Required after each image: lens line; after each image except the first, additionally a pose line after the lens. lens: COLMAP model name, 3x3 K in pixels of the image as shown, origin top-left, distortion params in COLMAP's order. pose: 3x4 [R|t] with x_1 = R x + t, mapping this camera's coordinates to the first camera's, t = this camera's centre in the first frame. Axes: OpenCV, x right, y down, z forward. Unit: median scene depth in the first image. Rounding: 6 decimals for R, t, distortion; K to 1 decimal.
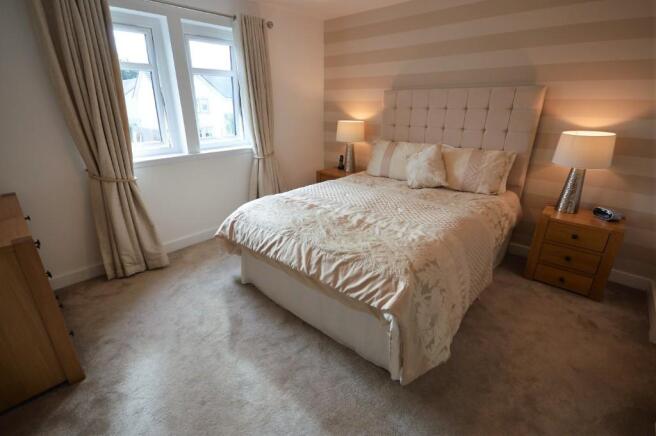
lens RADIAL K [[298.5, 0, 328.0], [0, 298.5, 218.0], [0, 0, 1]] dist [0.002192, 0.000180]
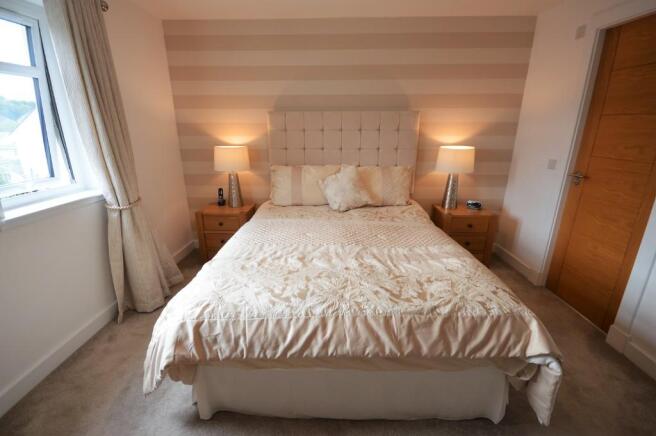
lens RADIAL K [[290.1, 0, 322.5], [0, 290.1, 218.0], [0, 0, 1]] dist [0.001332, 0.000638]
pose [[0.763468, -0.192043, 0.616633, -0.349298], [0.232432, 0.972496, 0.015093, -0.112020], [-0.602571, 0.131802, 0.787106, 0.318538]]
